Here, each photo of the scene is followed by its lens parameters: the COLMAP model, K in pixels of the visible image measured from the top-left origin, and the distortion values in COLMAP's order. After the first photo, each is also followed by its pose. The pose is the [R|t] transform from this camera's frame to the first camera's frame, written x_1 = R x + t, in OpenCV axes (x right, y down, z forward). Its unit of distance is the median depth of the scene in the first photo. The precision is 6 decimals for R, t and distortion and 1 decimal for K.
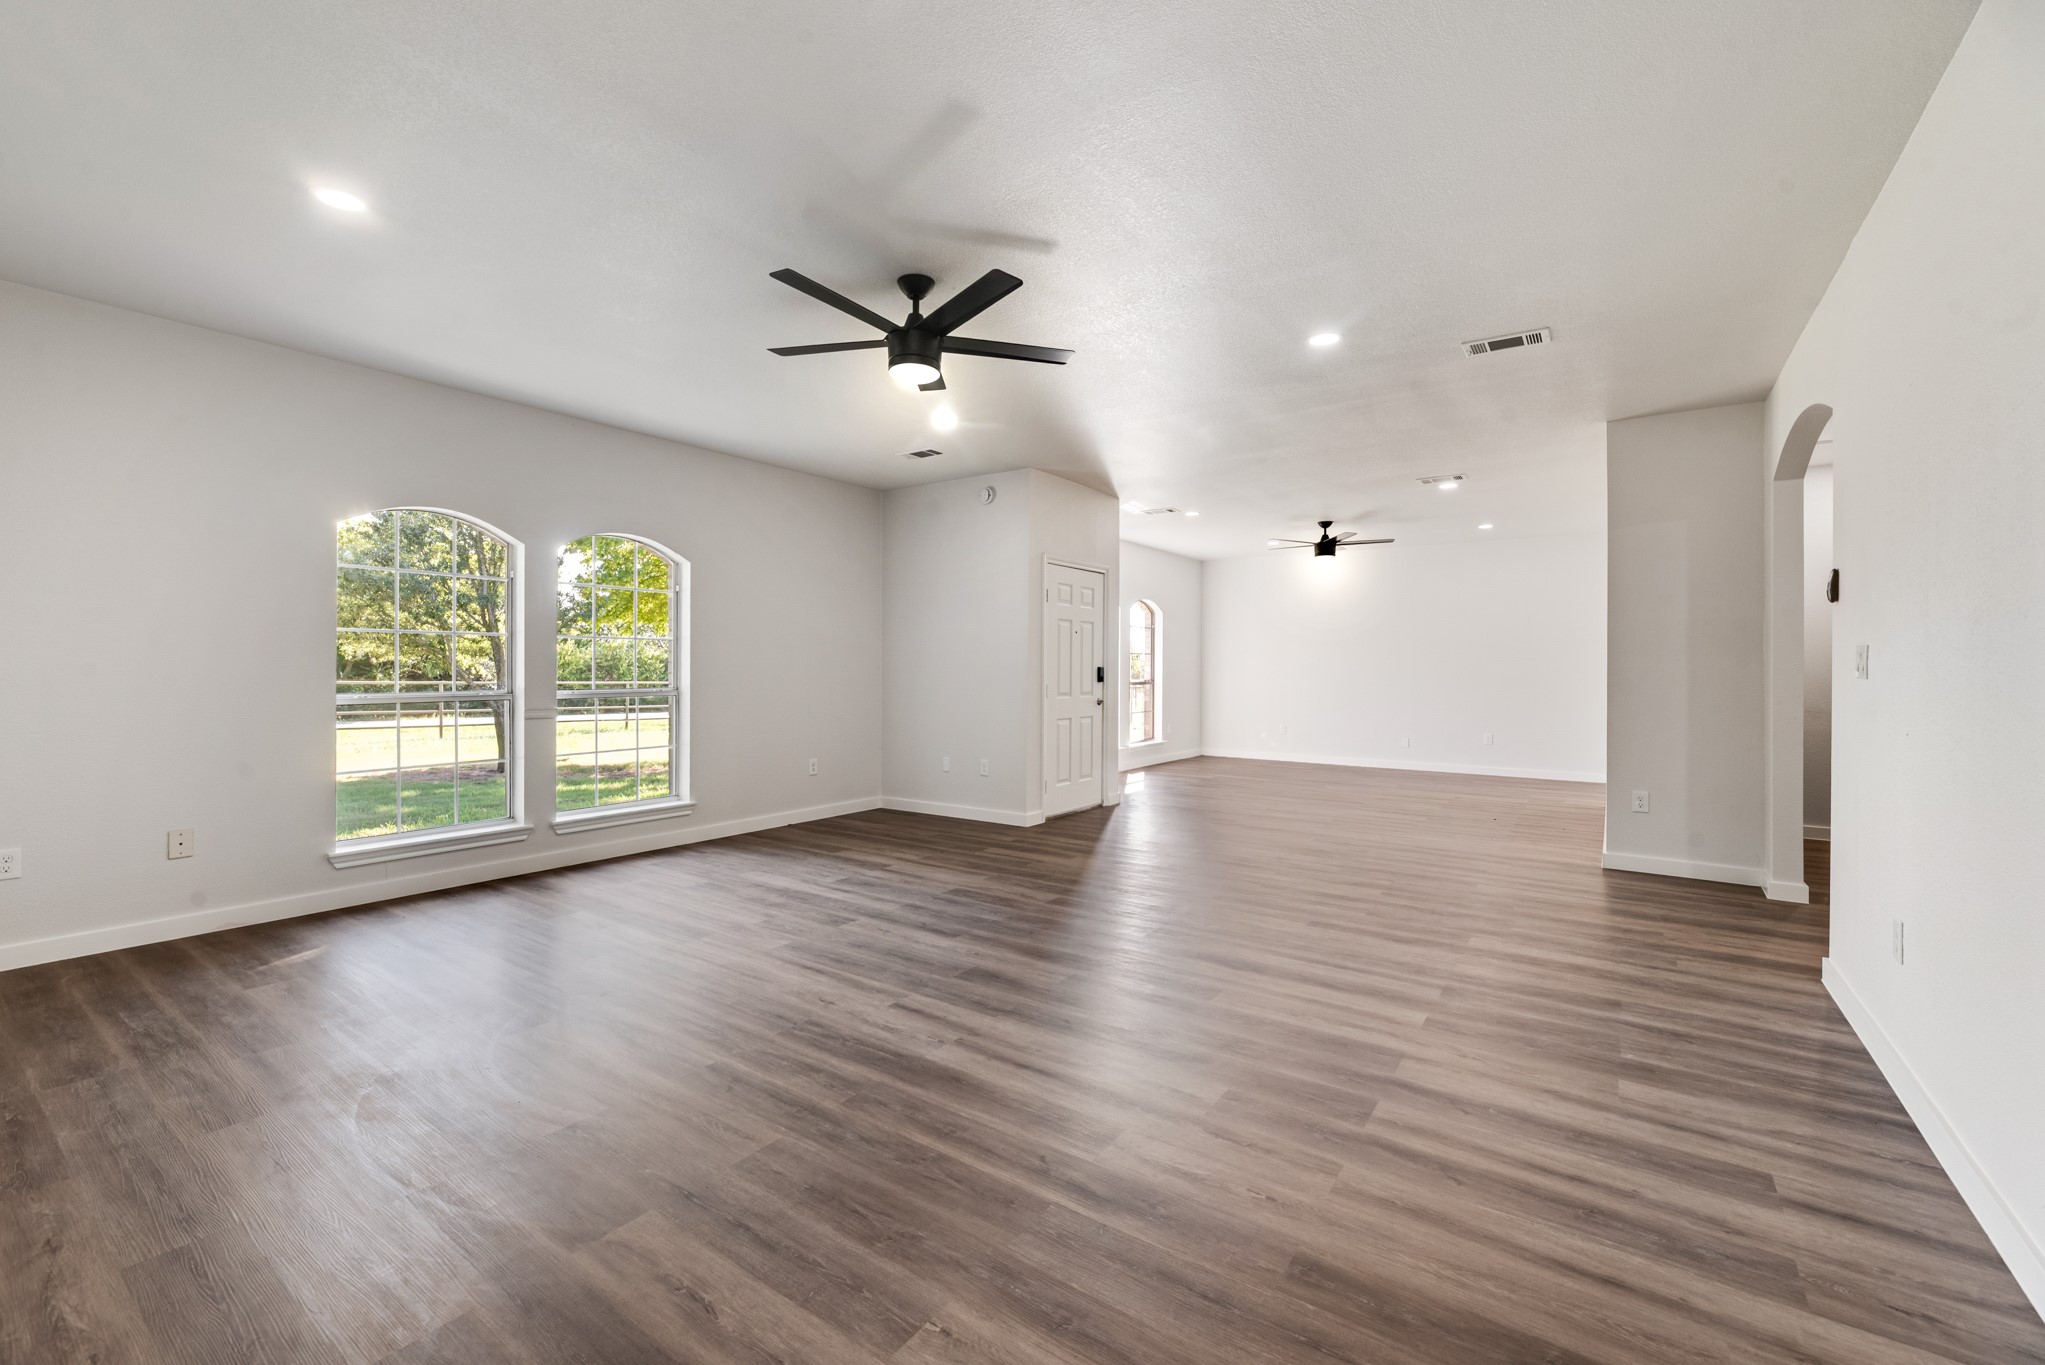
lens RADIAL K [[839.4, 0, 1022.5], [0, 839.4, 682.5], [0, 0, 1]] dist [-0.000200, -0.000277]
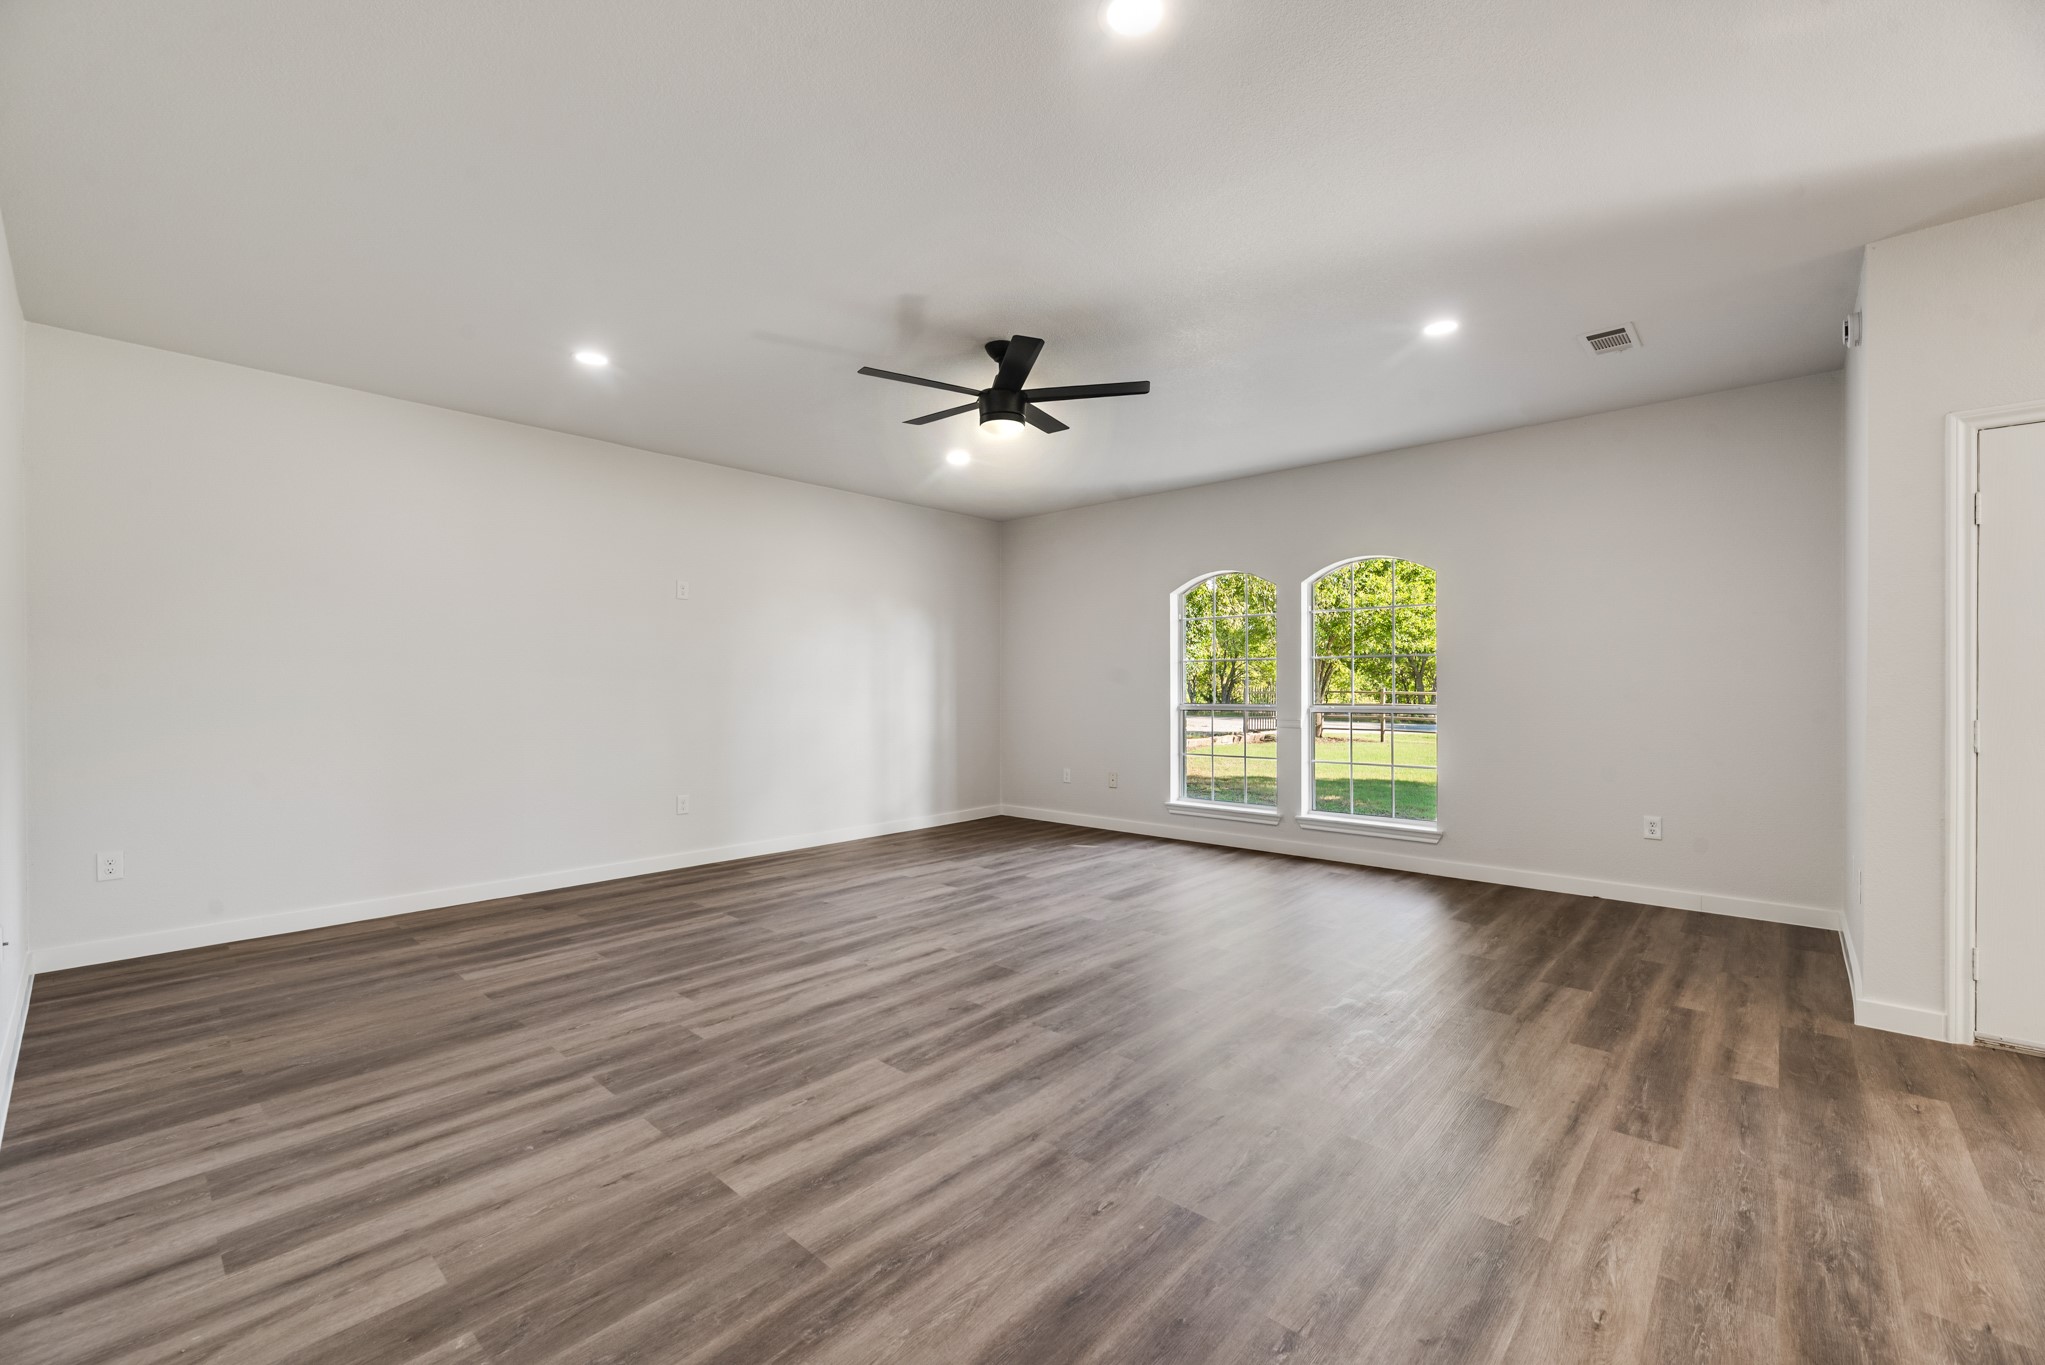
lens RADIAL K [[839.4, 0, 1022.5], [0, 839.4, 682.5], [0, 0, 1]] dist [-0.000200, -0.000277]
pose [[-0.118466, -0.005949, -0.992940, 1.517672], [-0.016094, 0.999862, -0.004070, -0.023098], [0.992828, 0.015499, -0.118545, 1.747397]]
